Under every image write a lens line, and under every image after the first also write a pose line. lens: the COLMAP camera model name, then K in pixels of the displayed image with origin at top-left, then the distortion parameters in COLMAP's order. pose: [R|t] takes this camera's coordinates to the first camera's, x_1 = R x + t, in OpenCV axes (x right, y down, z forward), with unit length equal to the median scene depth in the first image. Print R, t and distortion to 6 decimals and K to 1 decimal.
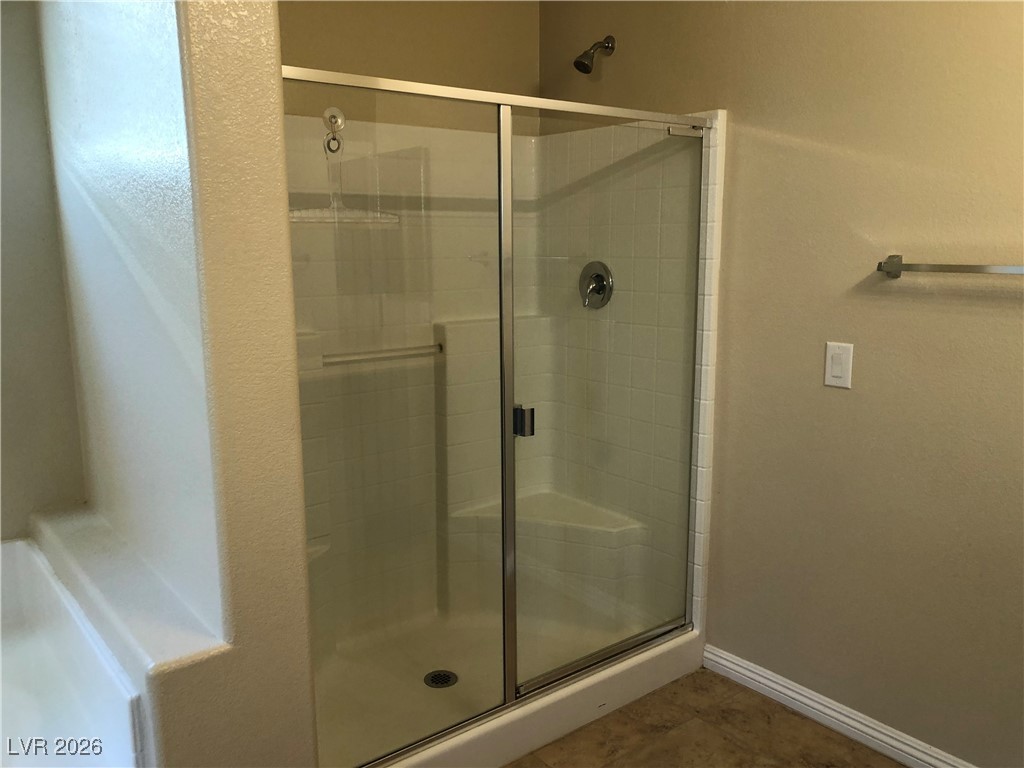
lens RADIAL K [[823.0, 0, 513.1], [0, 823.0, 396.3], [0, 0, 1]] dist [0.013752, -0.005372]
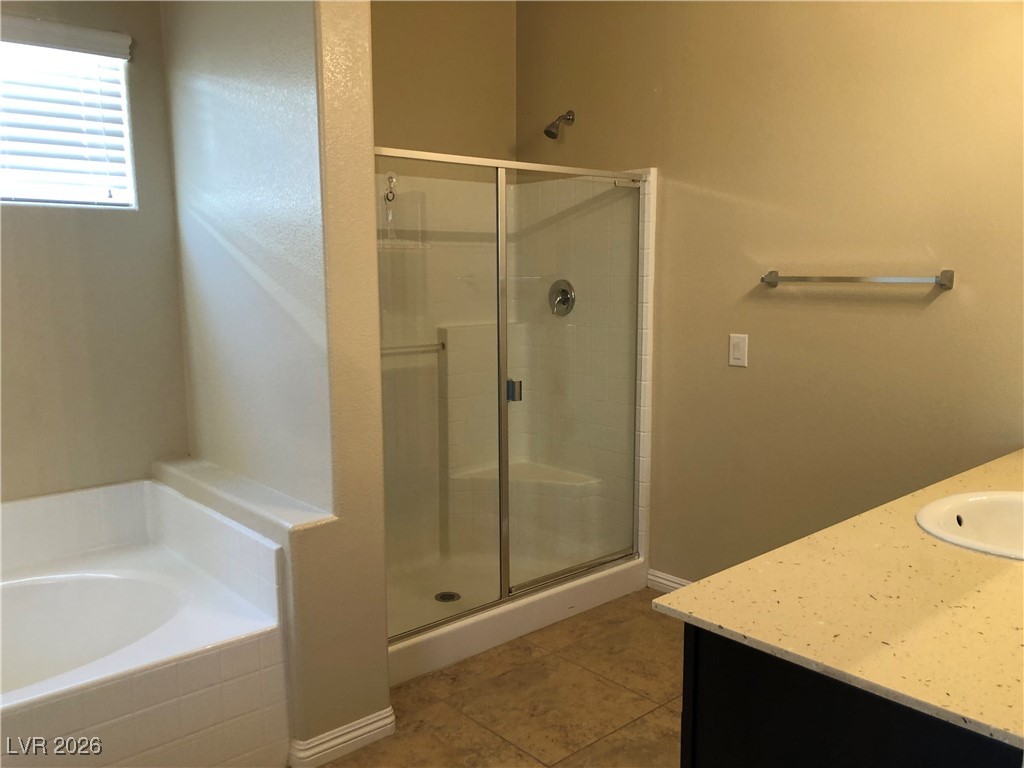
lens RADIAL K [[823.0, 0, 493.5], [0, 823.0, 397.2], [0, 0, 1]] dist [0.013752, -0.005372]
pose [[0.999478, -0.006879, 0.031554, -0.059262], [0.008095, 0.999223, -0.038561, 0.085349], [-0.031264, 0.038796, 0.998758, -0.349331]]
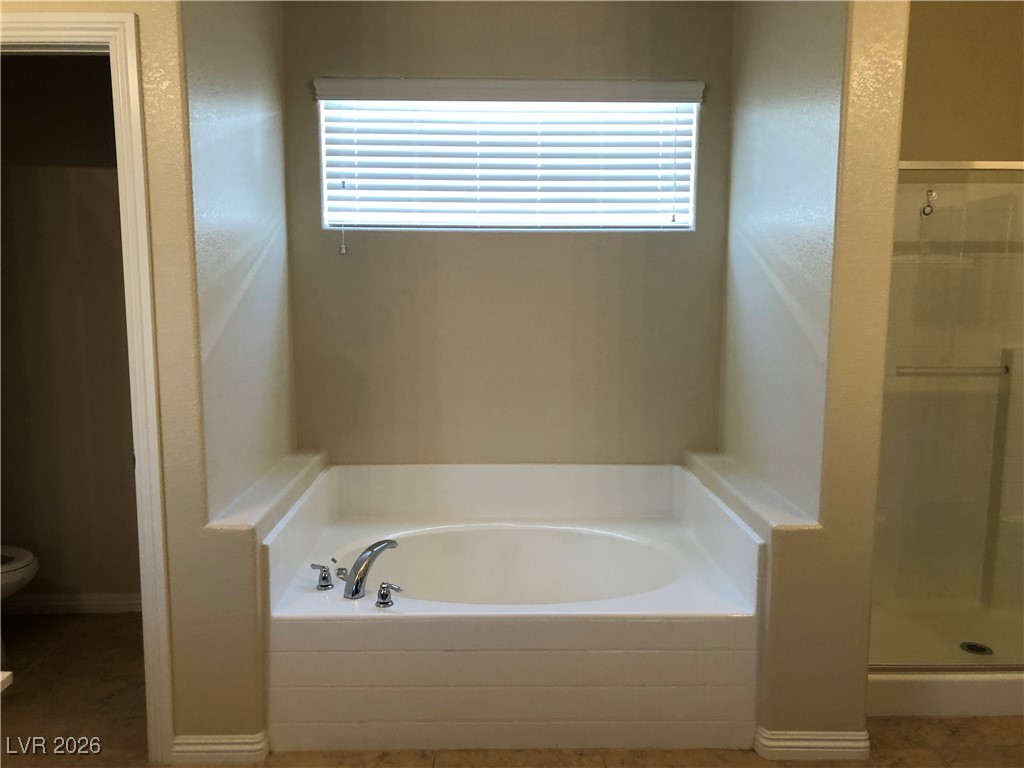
lens RADIAL K [[823.0, 0, 508.8], [0, 823.0, 381.5], [0, 0, 1]] dist [0.013752, -0.005372]
pose [[0.791654, 0.082248, -0.605409, 0.073731], [-0.122984, 0.992067, -0.026041, 0.087063], [0.598464, 0.095071, 0.795489, -0.405416]]
